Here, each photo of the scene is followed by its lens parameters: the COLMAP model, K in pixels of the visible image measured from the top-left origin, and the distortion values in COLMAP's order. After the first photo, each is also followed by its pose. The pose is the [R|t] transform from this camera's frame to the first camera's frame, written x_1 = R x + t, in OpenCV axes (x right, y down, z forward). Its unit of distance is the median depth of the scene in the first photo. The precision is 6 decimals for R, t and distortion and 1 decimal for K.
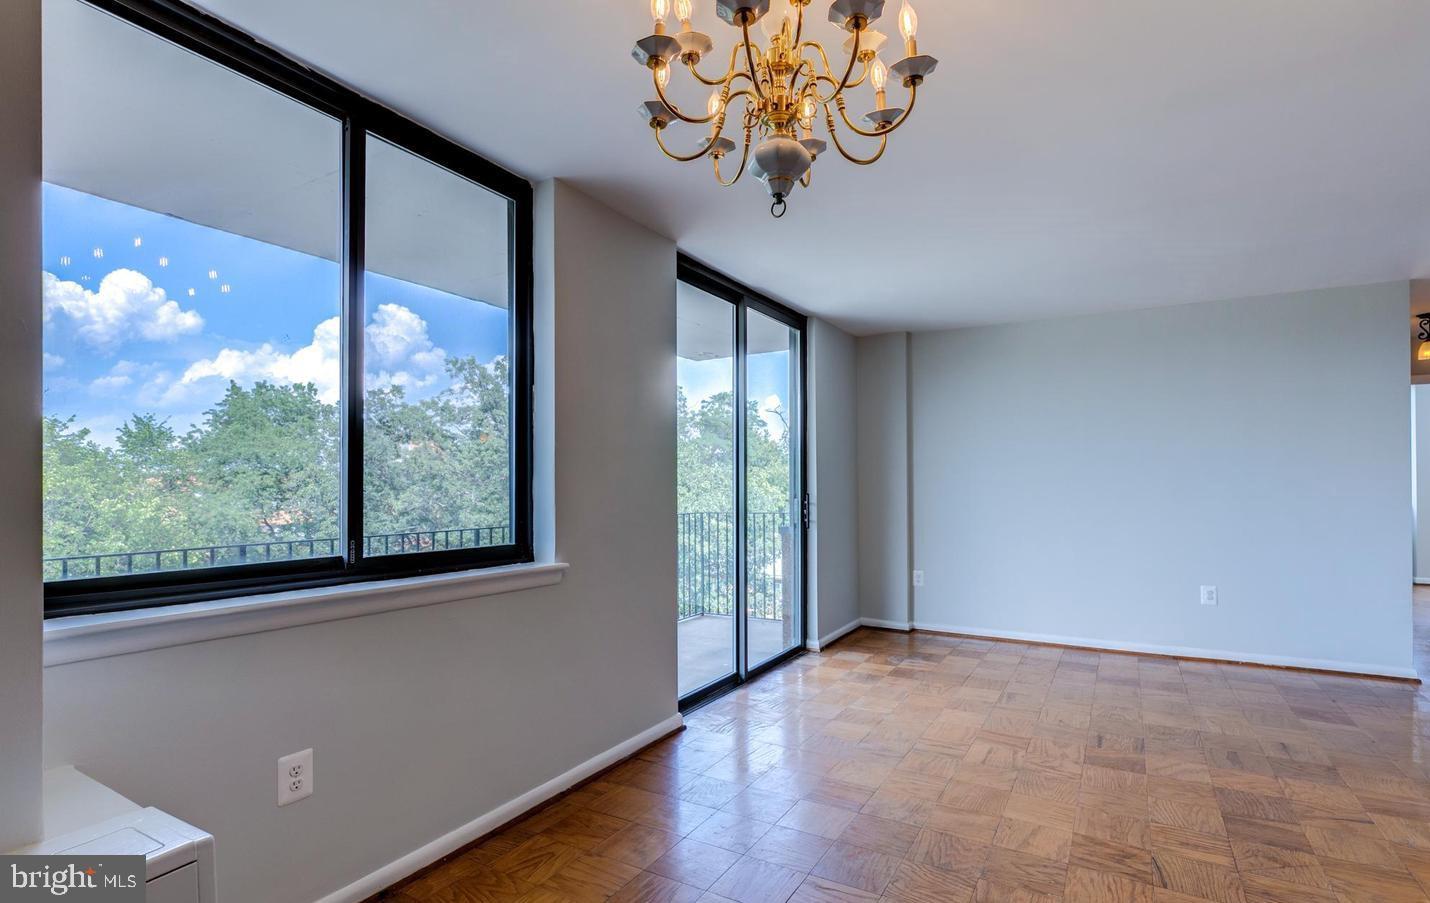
lens RADIAL K [[696.5, 0, 717.7], [0, 696.5, 478.6], [0, 0, 1]] dist [0.001898, -0.007252]
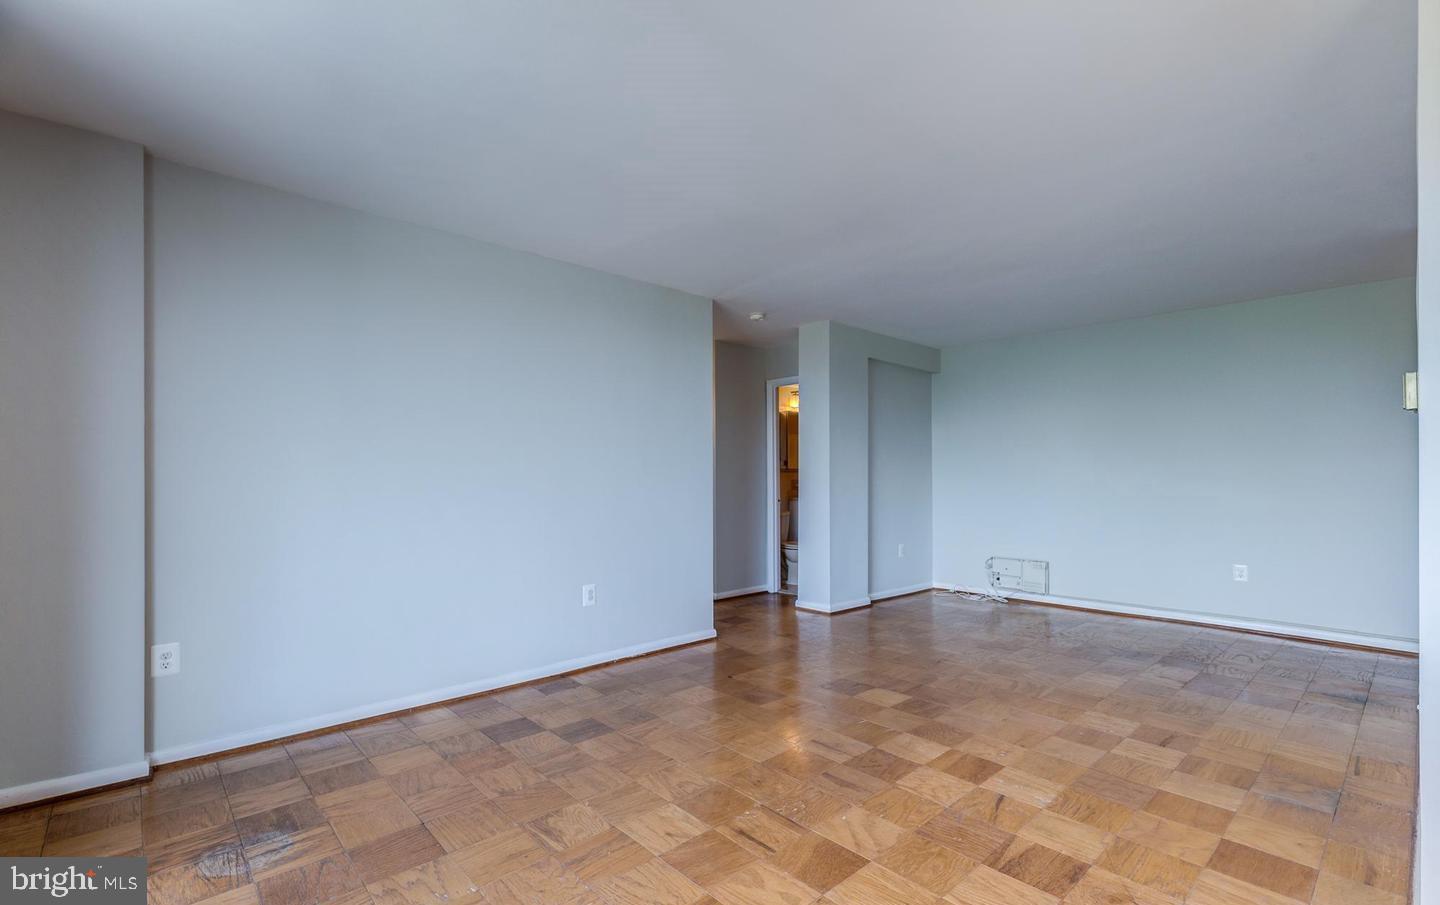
lens RADIAL K [[648.7, 0, 725.4], [0, 648.7, 474.3], [0, 0, 1]] dist [0.001299, 0.000324]
pose [[0.287113, 0.006491, 0.957875, -0.085257], [-0.002440, 0.999979, -0.006045, 0.027289], [-0.957894, -0.000602, 0.287122, 1.021693]]
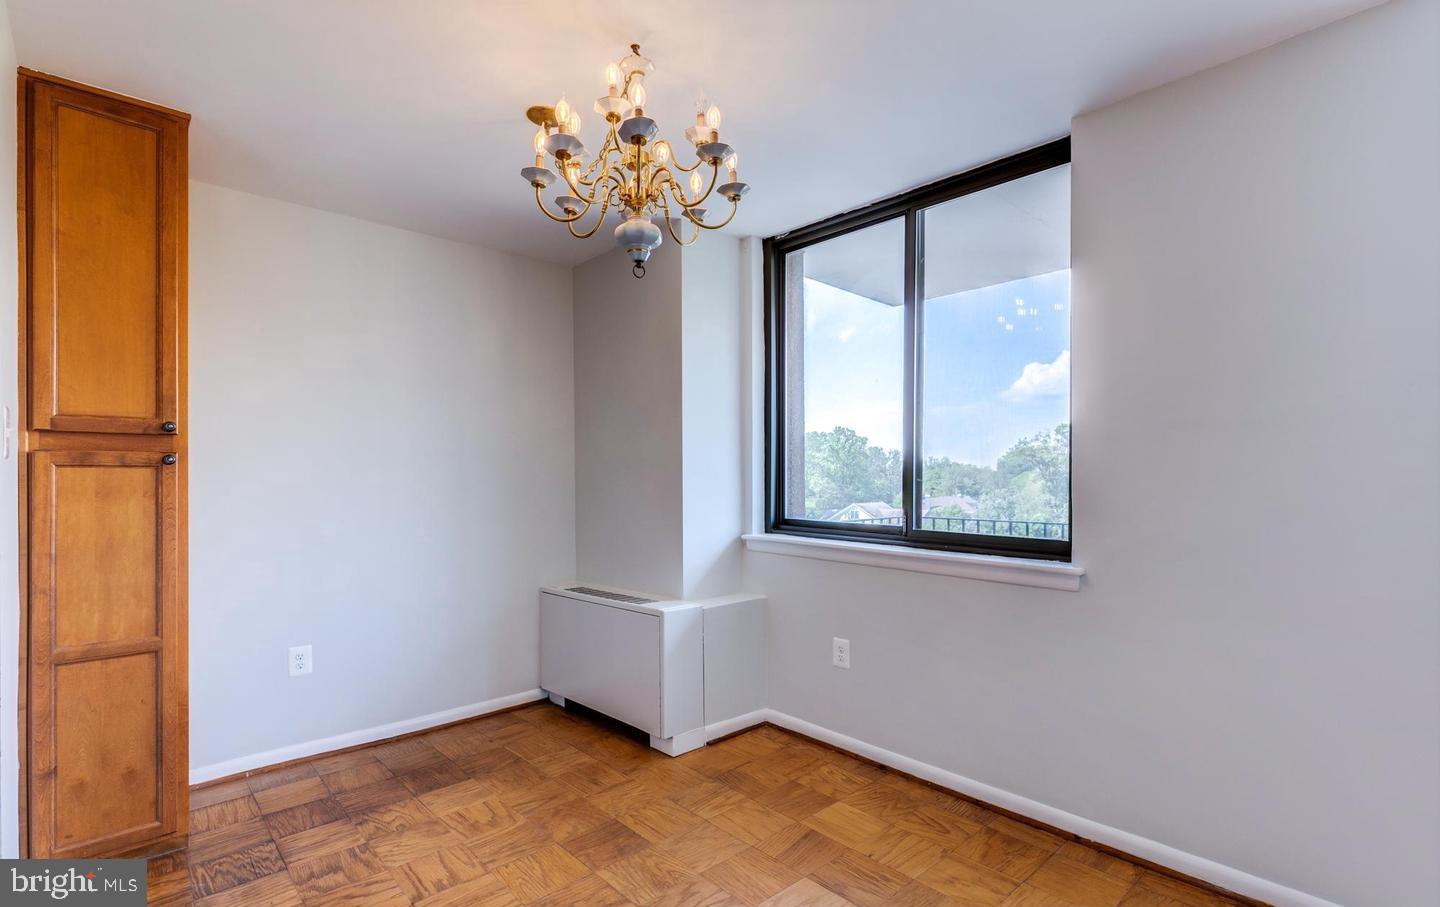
lens RADIAL K [[669.0, 0, 712.9], [0, 669.0, 475.4], [0, 0, 1]] dist [-0.001071, -0.000068]
pose [[-0.296028, 0.005400, -0.955164, 0.695017], [0.012758, 0.999917, 0.001699, 0.000552], [0.955094, -0.011683, -0.296072, 0.826018]]
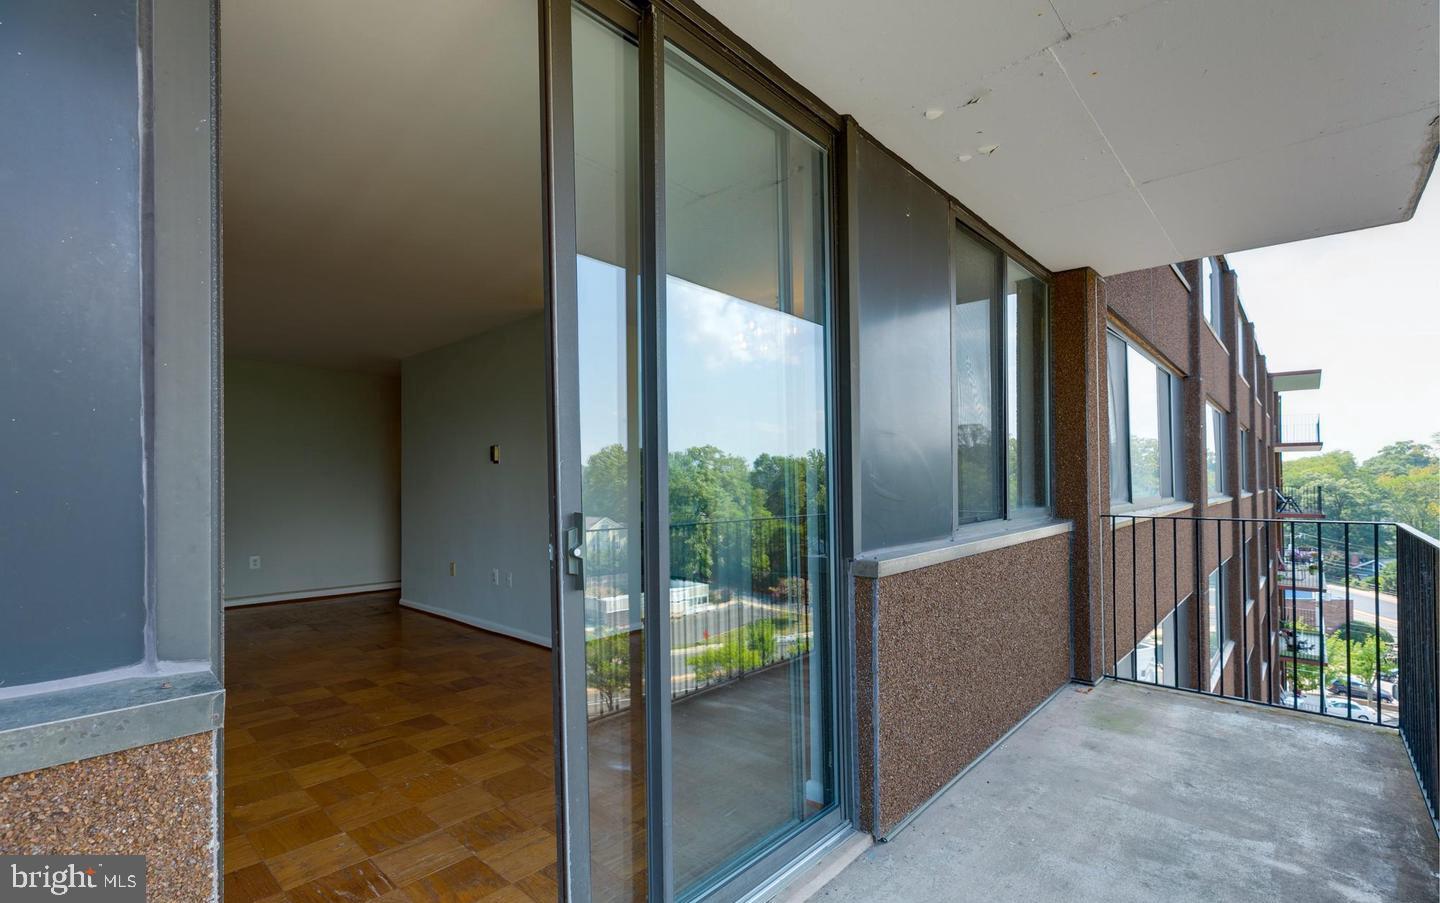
lens RADIAL K [[648.7, 0, 725.4], [0, 648.7, 473.3], [0, 0, 1]] dist [0.001299, 0.000324]
pose [[-0.980086, 0.016307, 0.197902, -0.139945], [0.012399, 0.999703, -0.020969, 0.031550], [-0.198185, -0.018097, -0.979997, 2.184228]]
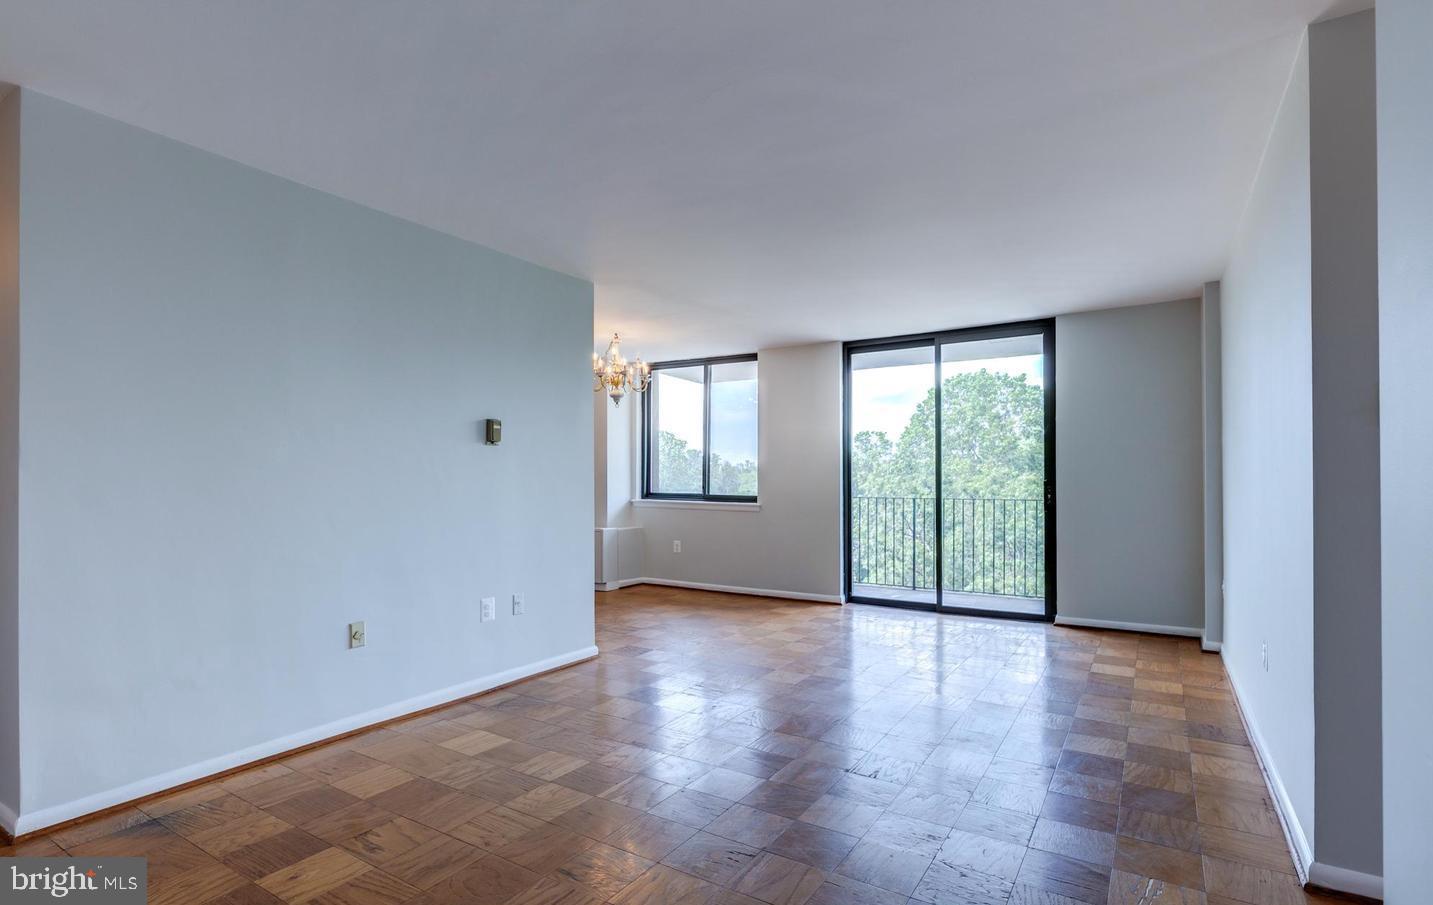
lens RADIAL K [[698.9, 0, 716.9], [0, 698.9, 477.3], [0, 0, 1]] dist [-0.002194, -0.000224]
pose [[-0.029631, 0.003223, -0.999556, 2.308921], [0.007336, 0.999969, 0.003007, 0.018011], [0.999534, -0.007244, -0.029654, 0.937893]]
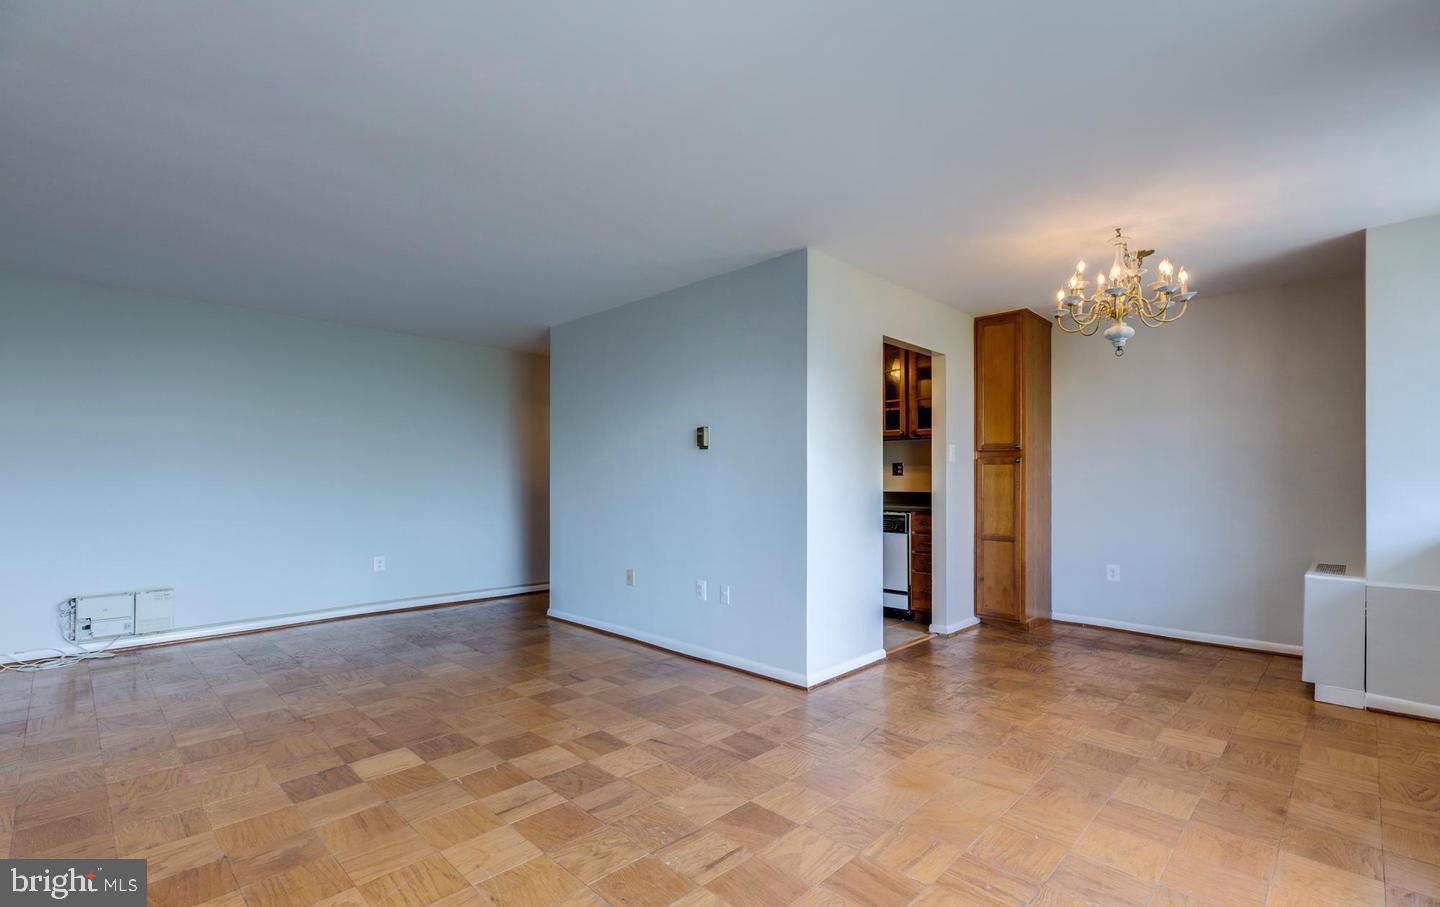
lens RADIAL K [[648.7, 0, 725.4], [0, 648.7, 475.3], [0, 0, 1]] dist [0.001299, 0.000324]
pose [[-0.970900, 0.006823, 0.239390, 0.483663], [0.004639, 0.999942, -0.009687, 0.029646], [-0.239442, -0.008295, -0.970875, 1.927024]]
